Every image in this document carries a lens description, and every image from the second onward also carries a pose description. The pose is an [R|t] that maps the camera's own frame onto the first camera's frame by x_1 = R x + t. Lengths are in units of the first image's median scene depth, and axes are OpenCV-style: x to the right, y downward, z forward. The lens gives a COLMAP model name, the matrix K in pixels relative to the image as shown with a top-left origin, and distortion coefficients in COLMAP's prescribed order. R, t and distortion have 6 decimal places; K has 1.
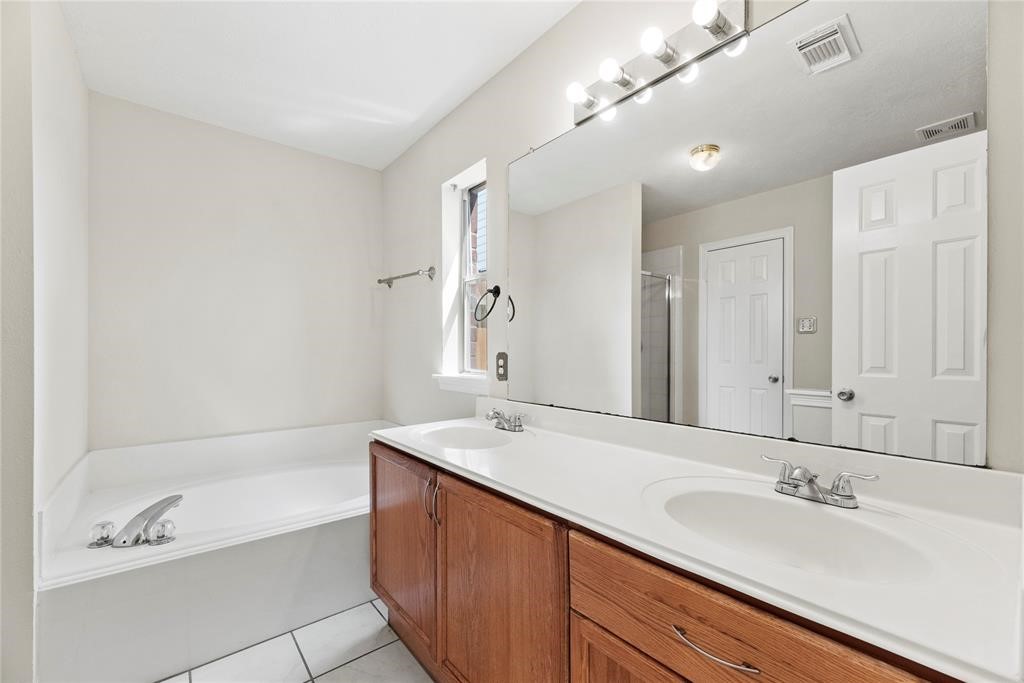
lens RADIAL K [[414.8, 0, 505.5], [0, 414.8, 352.2], [0, 0, 1]] dist [0.000794, 0.000710]
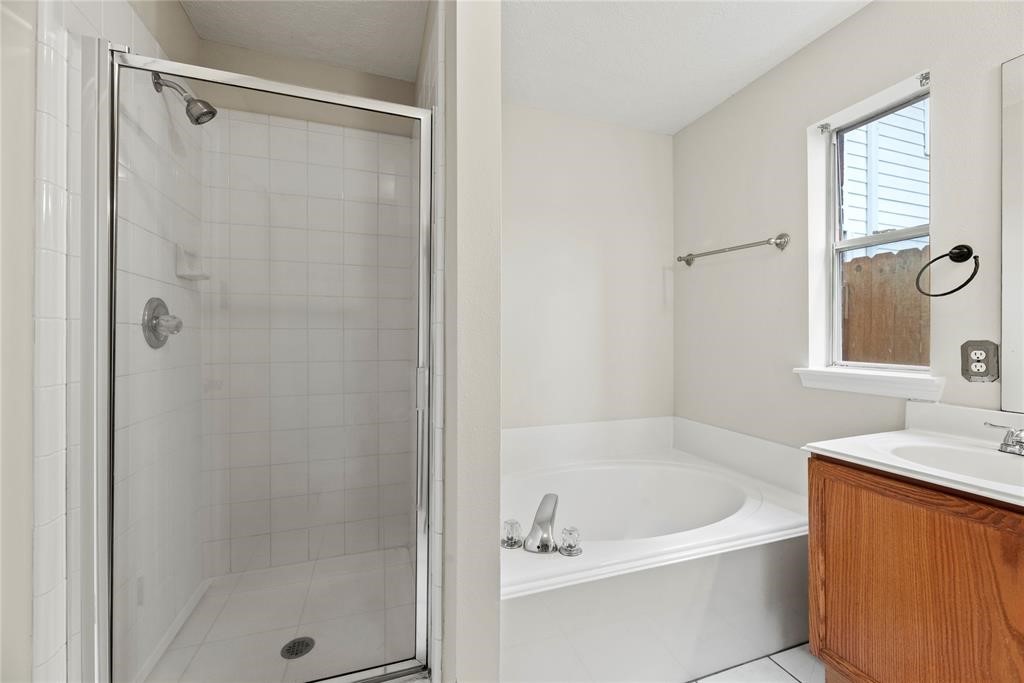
lens RADIAL K [[414.8, 0, 518.8], [0, 414.8, 337.0], [0, 0, 1]] dist [0.000794, 0.000710]
pose [[0.941928, -0.005444, -0.335770, -0.464139], [0.003131, 0.999967, -0.007431, -0.001822], [0.335800, 0.005948, 0.941915, 0.084484]]
